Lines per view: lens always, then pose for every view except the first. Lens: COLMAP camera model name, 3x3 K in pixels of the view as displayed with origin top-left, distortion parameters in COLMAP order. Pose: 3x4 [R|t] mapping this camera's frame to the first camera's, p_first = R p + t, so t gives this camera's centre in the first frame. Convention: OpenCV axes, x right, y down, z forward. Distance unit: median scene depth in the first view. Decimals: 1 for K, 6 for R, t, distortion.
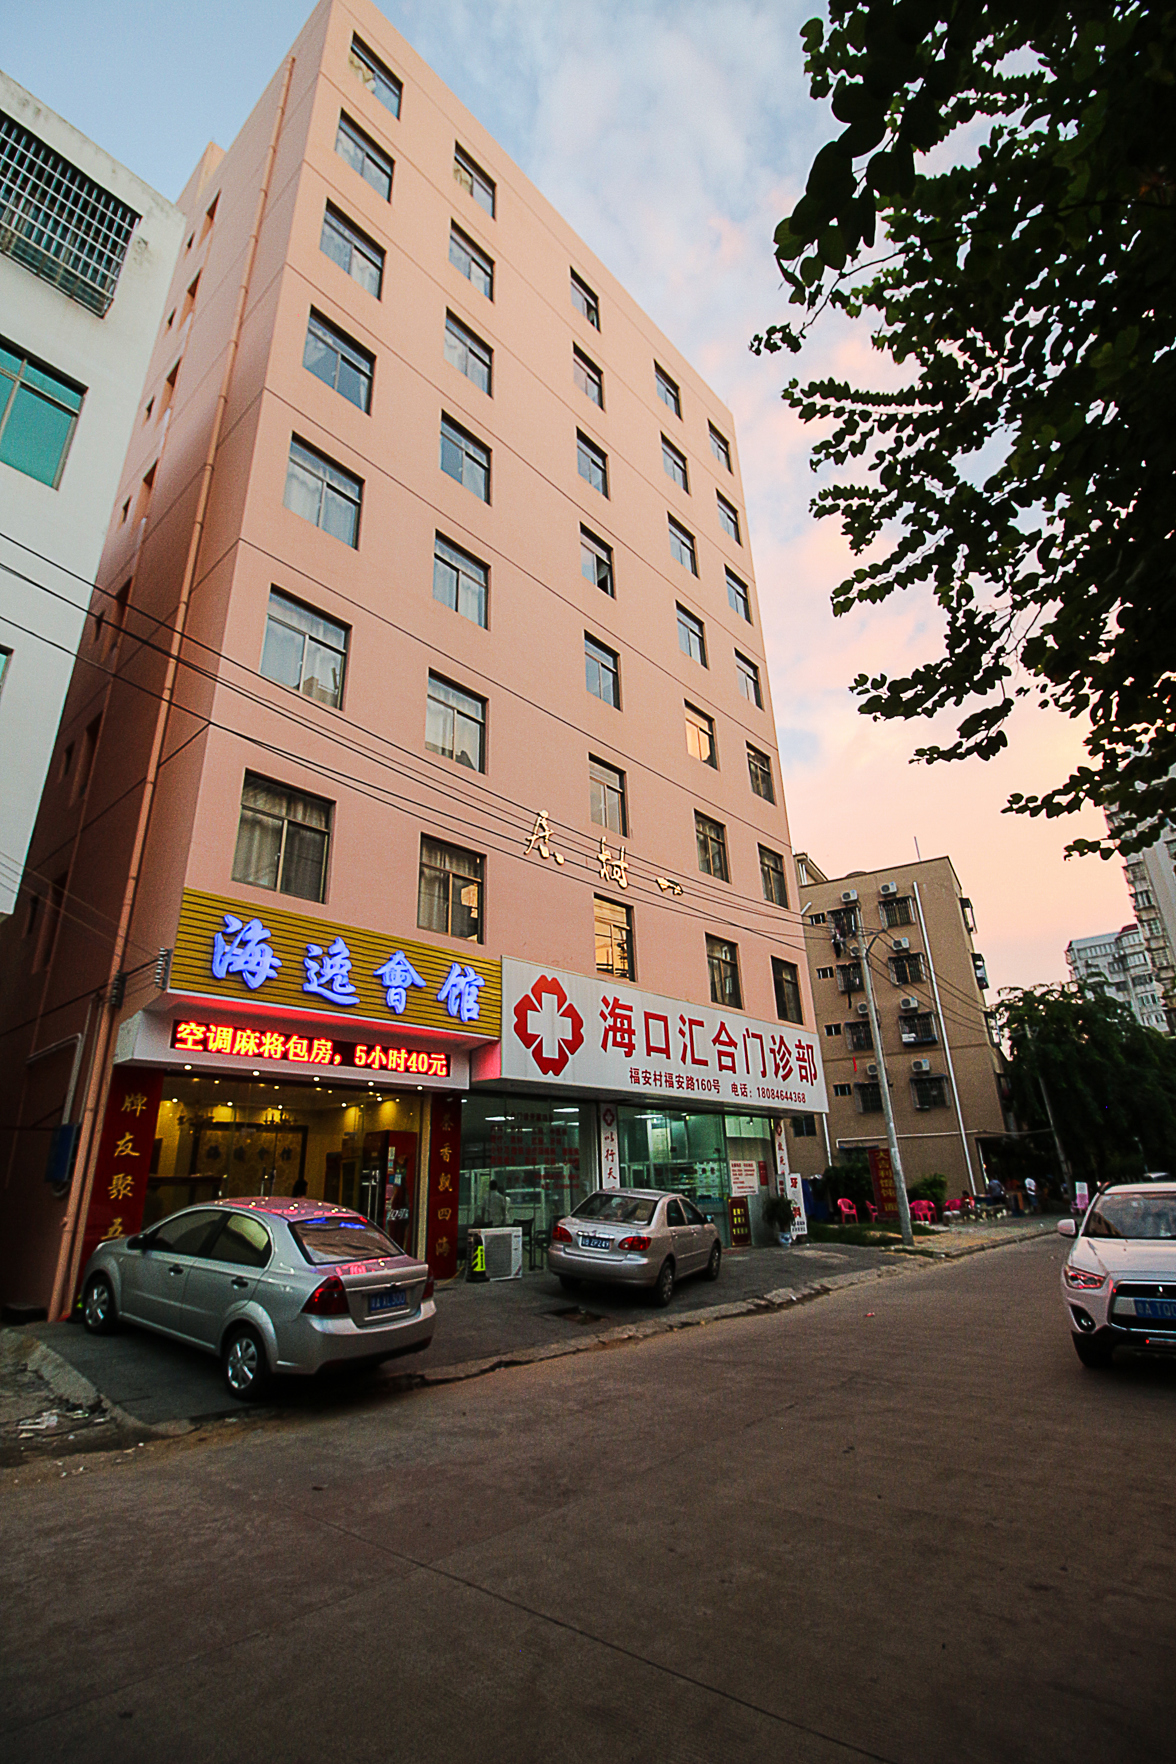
lens RADIAL K [[813.0, 0, 588.0], [0, 813.0, 882.0], [0, 0, 1]] dist [0.003360, -0.013657]
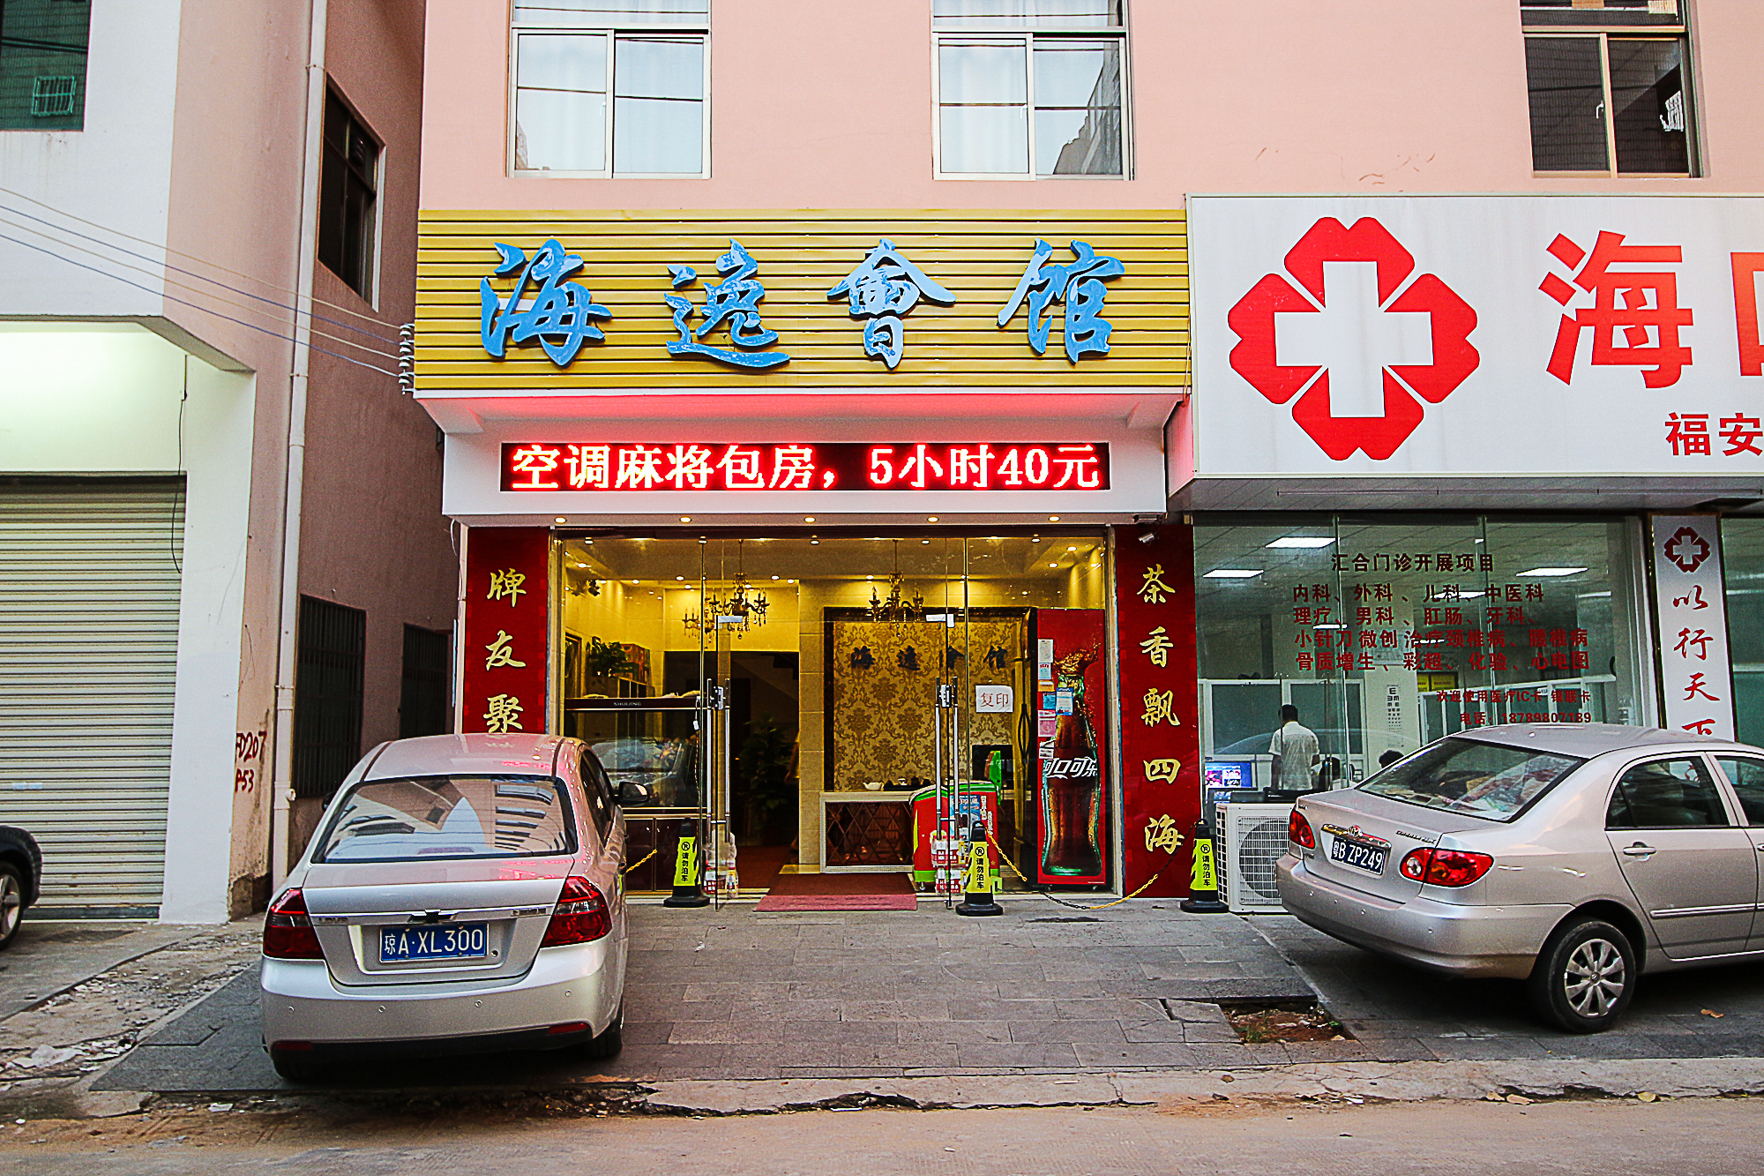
lens RADIAL K [[1379.8, 0, 882.0], [0, 1379.8, 588.0], [0, 0, 1]] dist [0.003247, -0.000343]
pose [[0.691604, -0.057176, -0.720010, 0.301408], [0.248619, 0.954789, 0.162991, 0.137550], [0.678139, -0.291734, 0.674551, 0.384191]]
